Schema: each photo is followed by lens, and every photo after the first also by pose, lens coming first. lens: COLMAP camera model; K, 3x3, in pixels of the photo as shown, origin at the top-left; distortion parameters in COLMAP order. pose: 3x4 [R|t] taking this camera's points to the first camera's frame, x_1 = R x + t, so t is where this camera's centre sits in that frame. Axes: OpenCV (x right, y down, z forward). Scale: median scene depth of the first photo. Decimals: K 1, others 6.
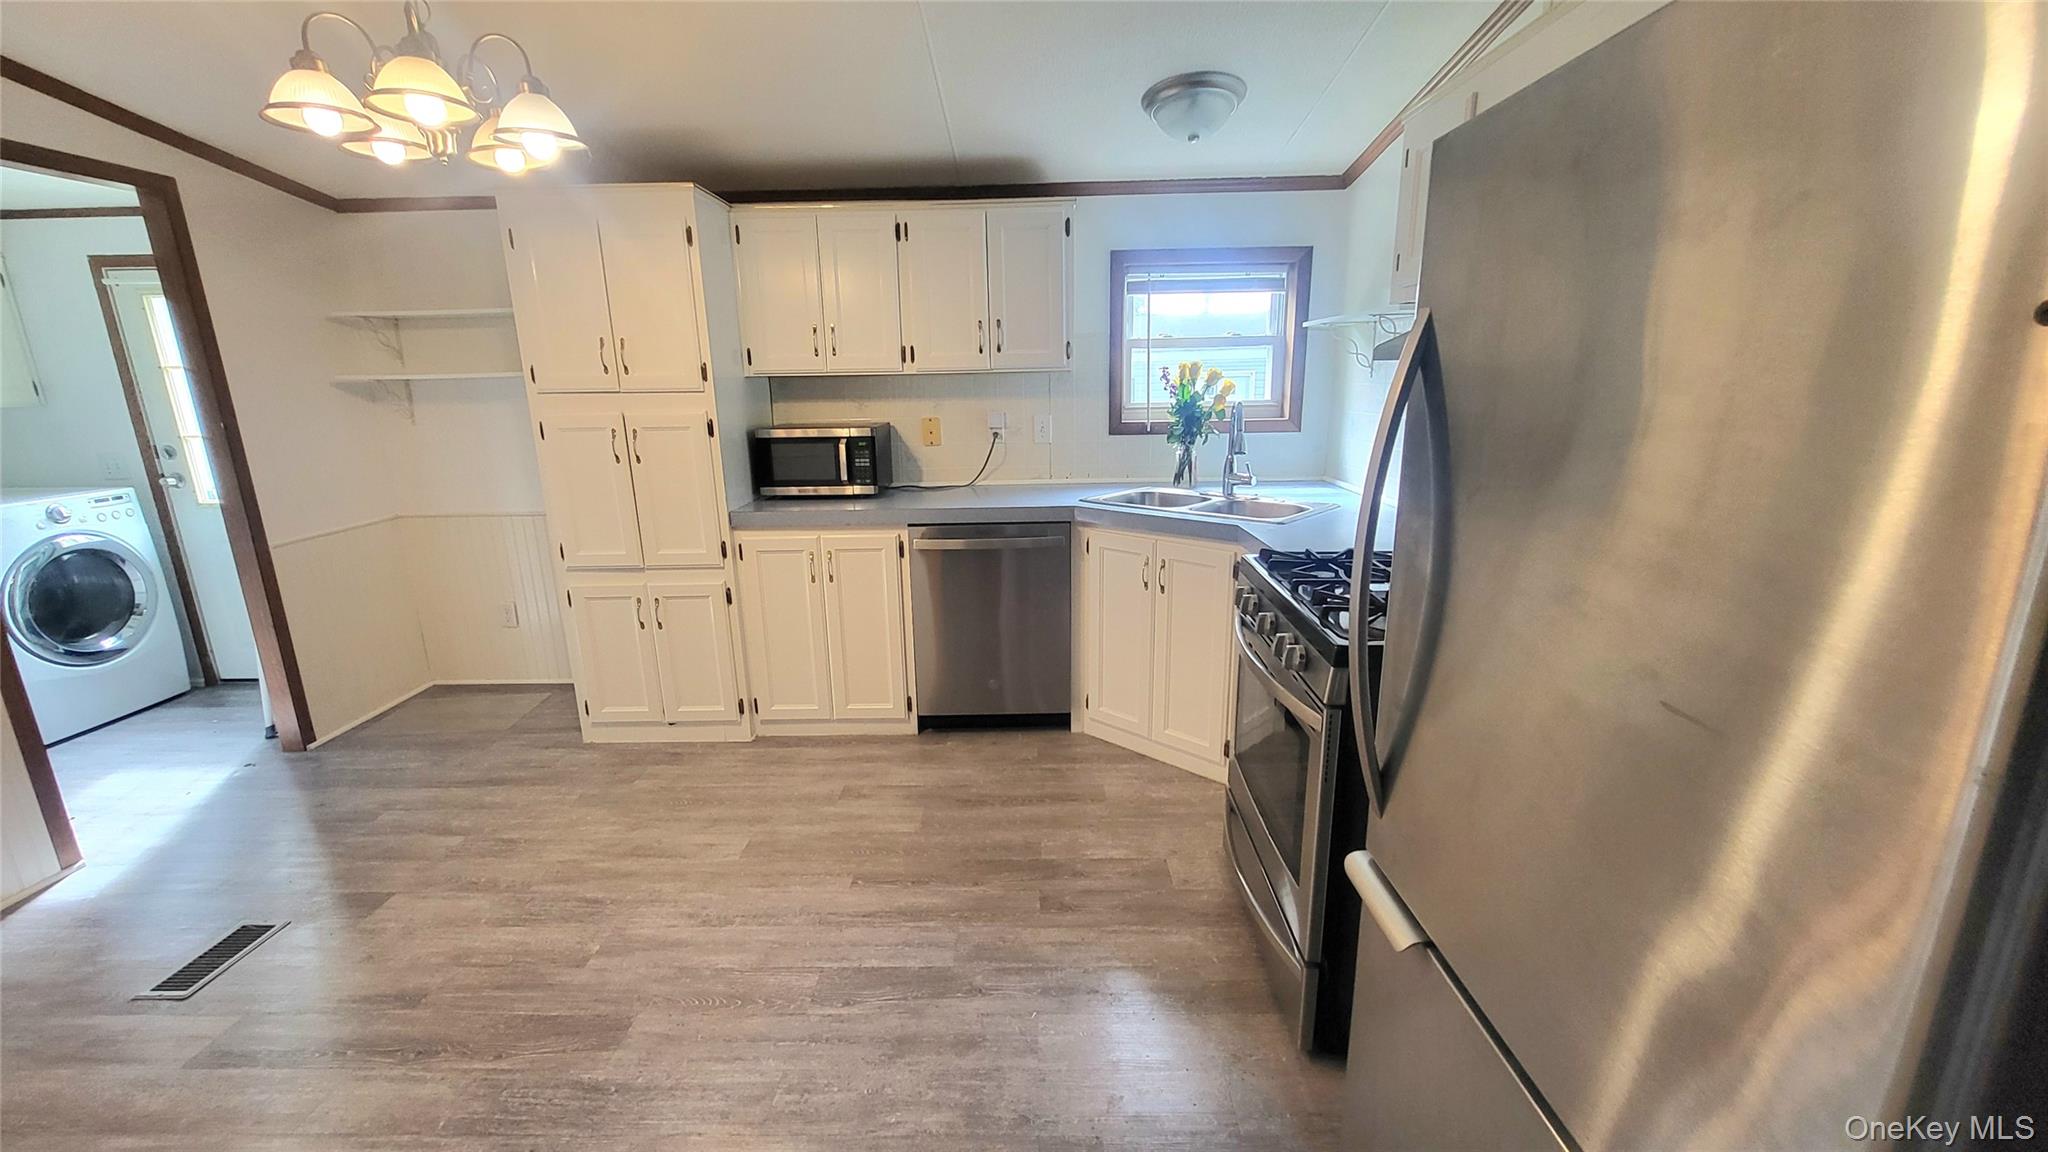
lens RADIAL K [[816.3, 0, 1015.3], [0, 816.3, 577.4], [0, 0, 1]] dist [-0.000307, -0.000752]
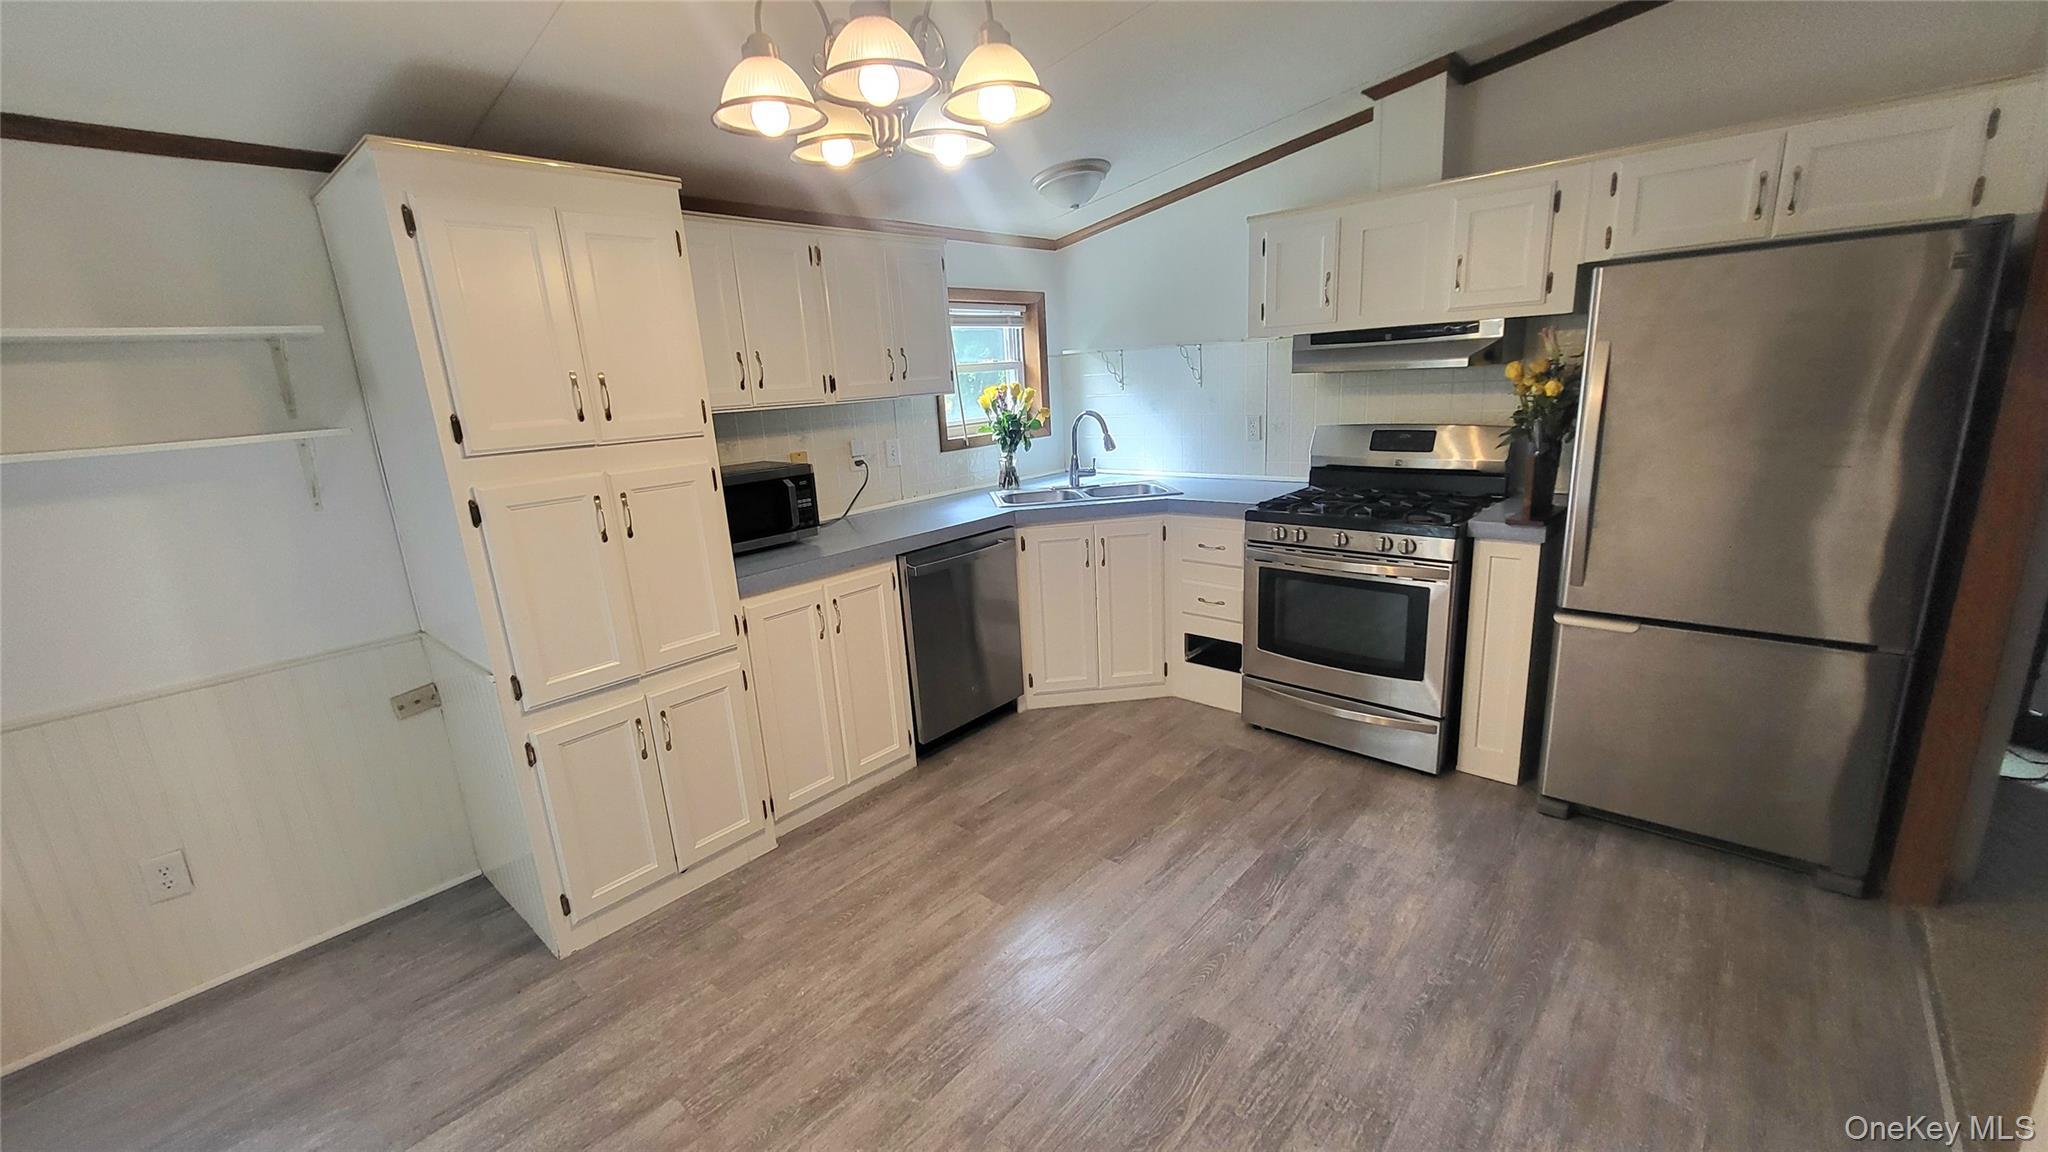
lens RADIAL K [[805.0, 0, 1016.5], [0, 805.0, 577.7], [0, 0, 1]] dist [0.000857, -0.000452]
pose [[0.658577, -0.205011, 0.724049, -0.726139], [0.227006, 0.971475, 0.068590, -0.070272], [-0.717457, 0.119191, 0.686330, 0.231323]]
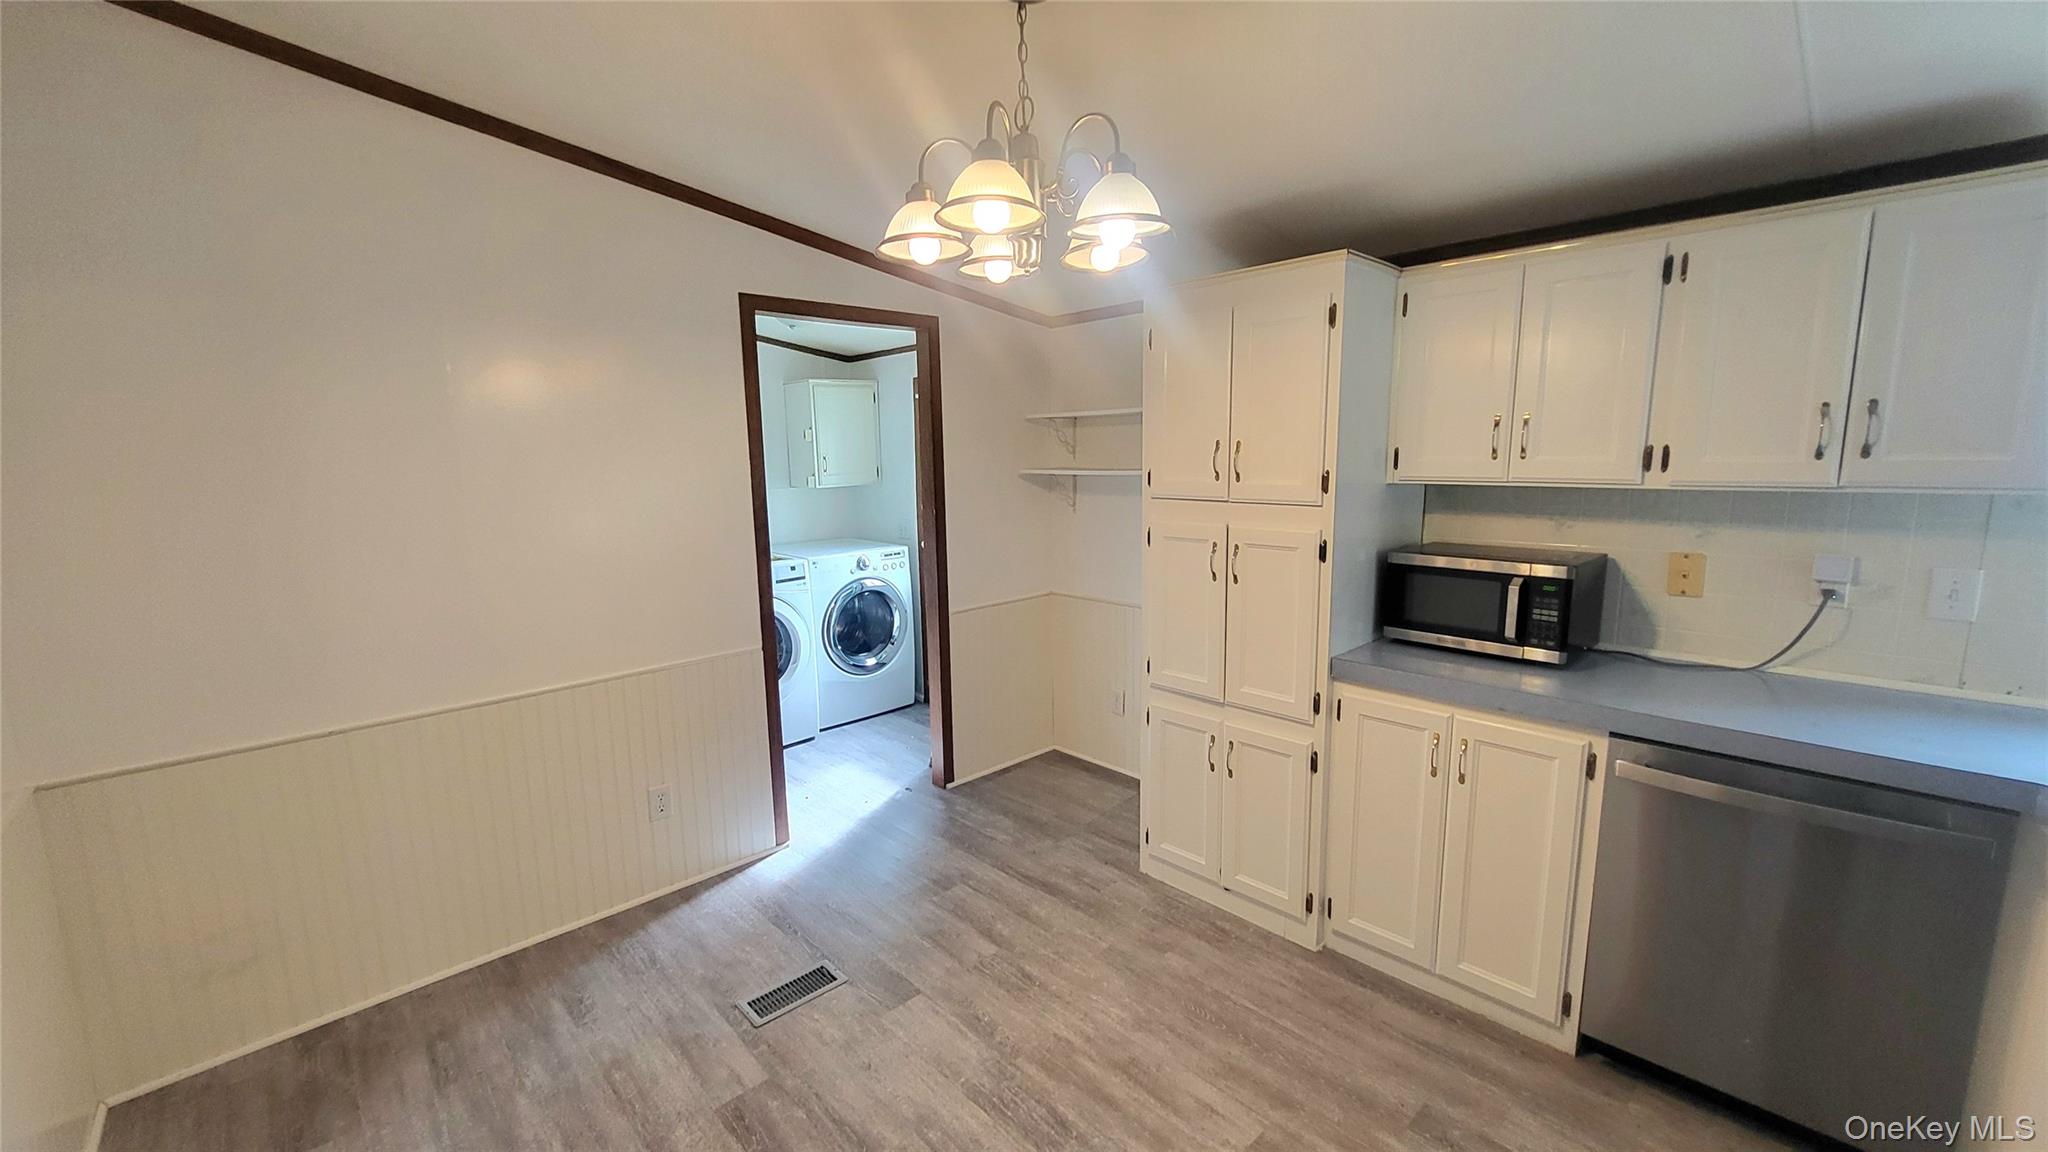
lens RADIAL K [[805.0, 0, 1016.5], [0, 805.0, 577.7], [0, 0, 1]] dist [0.000857, -0.000452]
pose [[0.695594, 0.117650, -0.708737, -0.024084], [-0.169356, 0.985551, -0.002614, -0.099369], [0.698189, 0.121847, 0.705468, 0.232593]]
